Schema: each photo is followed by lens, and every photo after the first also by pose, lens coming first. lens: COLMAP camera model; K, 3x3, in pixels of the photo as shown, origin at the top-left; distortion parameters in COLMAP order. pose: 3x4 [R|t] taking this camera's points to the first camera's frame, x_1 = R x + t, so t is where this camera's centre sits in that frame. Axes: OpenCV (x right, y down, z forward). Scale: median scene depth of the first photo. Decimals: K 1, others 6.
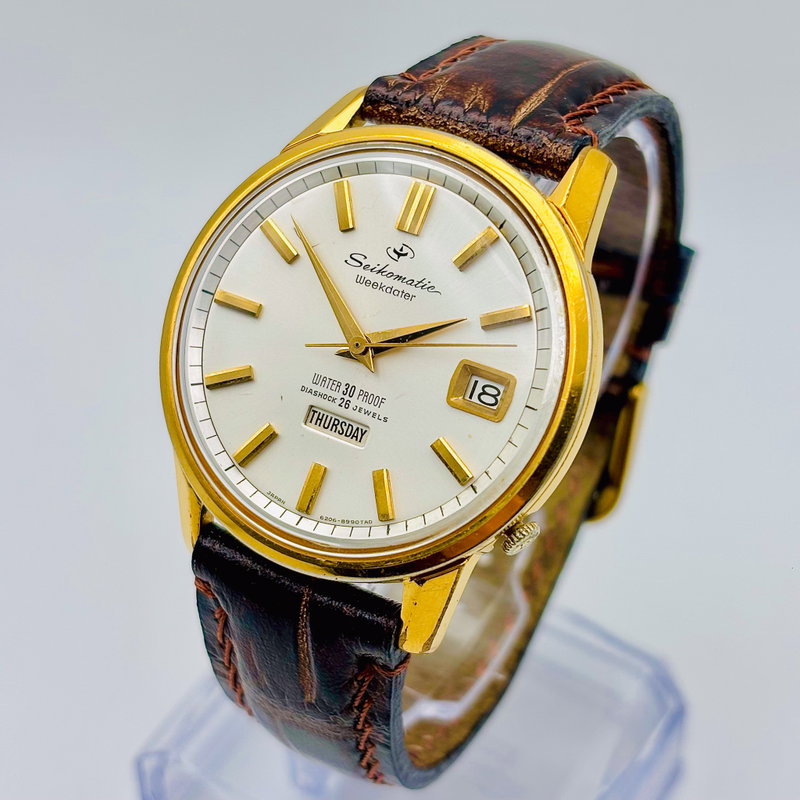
lens RADIAL K [[1653.6, 0, 400.0], [0, 1653.6, 400.0], [0, 0, 1]] dist [0.417392, -0.162095]
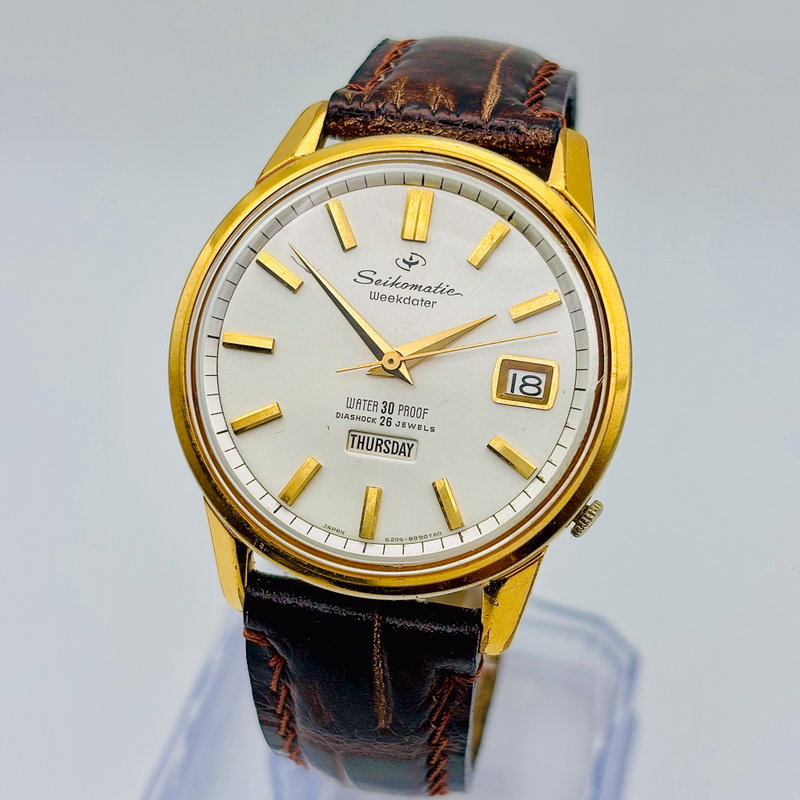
lens RADIAL K [[1653.6, 0, 400.0], [0, 1653.6, 400.0], [0, 0, 1]] dist [0.417392, -0.162095]
pose [[0.956912, -0.186974, 0.222170, -0.240259], [0.187121, 0.982121, 0.020585, -0.029039], [-0.222047, 0.021875, 0.974791, 0.035506]]
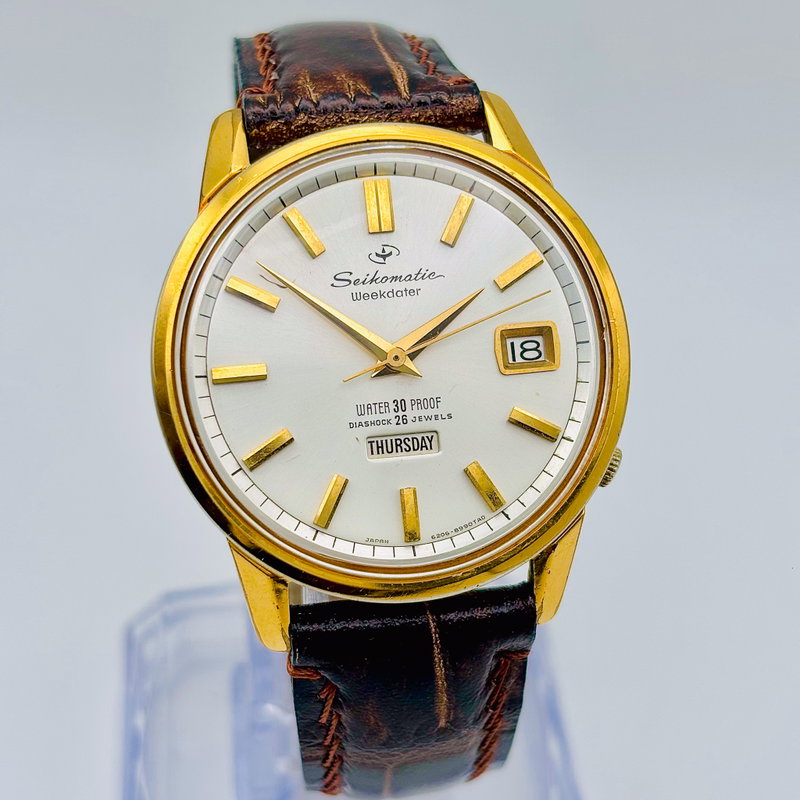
lens RADIAL K [[1653.6, 0, 400.0], [0, 1653.6, 400.0], [0, 0, 1]] dist [0.417392, -0.162095]
pose [[0.793412, -0.400433, 0.458421, -0.465131], [0.395229, 0.911689, 0.112322, -0.115481], [-0.462915, 0.092064, 0.881609, 0.152714]]
